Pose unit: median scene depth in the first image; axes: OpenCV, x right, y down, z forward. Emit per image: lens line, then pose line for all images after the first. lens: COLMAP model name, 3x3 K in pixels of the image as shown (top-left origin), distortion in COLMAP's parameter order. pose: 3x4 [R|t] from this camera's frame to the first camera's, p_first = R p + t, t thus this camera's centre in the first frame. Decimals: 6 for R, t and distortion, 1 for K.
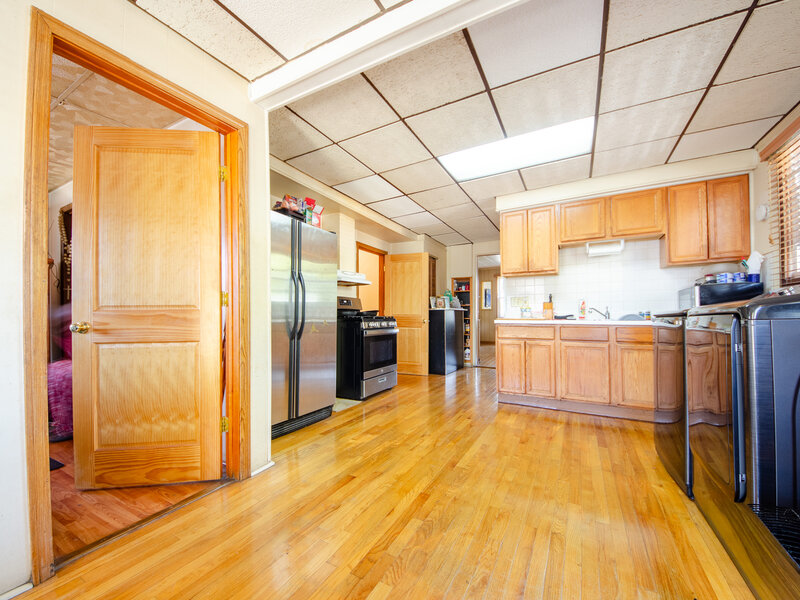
lens RADIAL K [[323.7, 0, 402.3], [0, 323.7, 307.2], [0, 0, 1]] dist [0.071060, -0.024547]
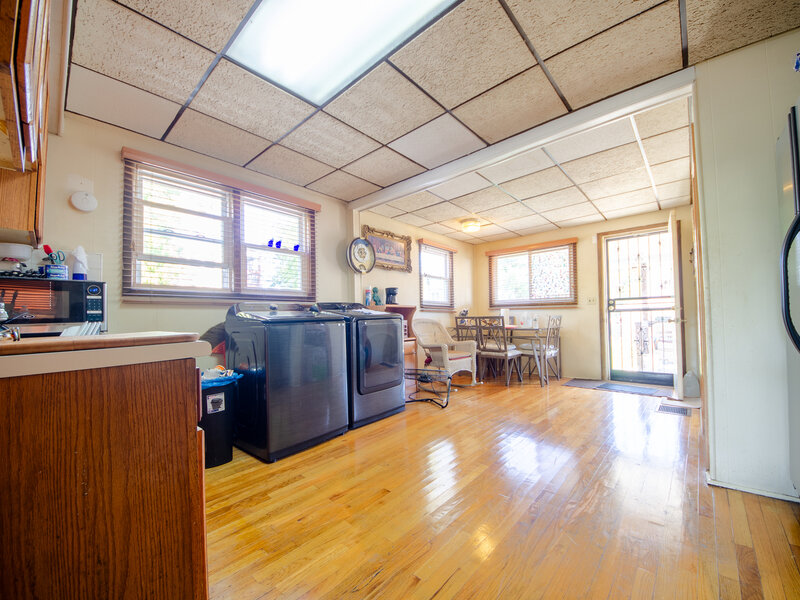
lens RADIAL K [[323.7, 0, 402.3], [0, 323.7, 307.2], [0, 0, 1]] dist [0.071060, -0.024547]
pose [[-0.970888, 0.023969, 0.238333, 0.102683], [0.010416, 0.998264, -0.057964, 0.027688], [-0.239309, -0.053794, -0.969452, 1.298601]]
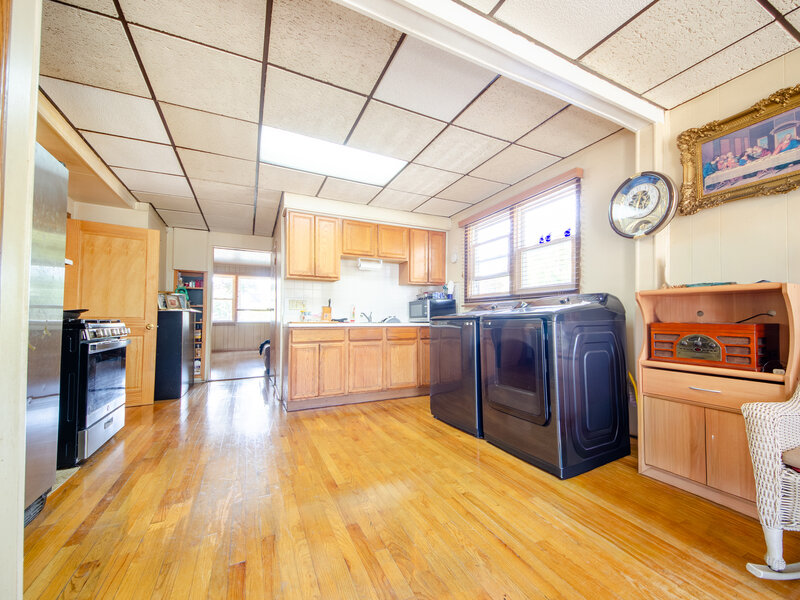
lens RADIAL K [[323.7, 0, 402.3], [0, 323.7, 307.2], [0, 0, 1]] dist [0.071060, -0.024547]
pose [[0.589739, 0.033218, 0.806911, -0.304682], [-0.024374, 0.999431, -0.023330, 0.006489], [-0.807226, -0.005909, 0.590213, 0.202171]]
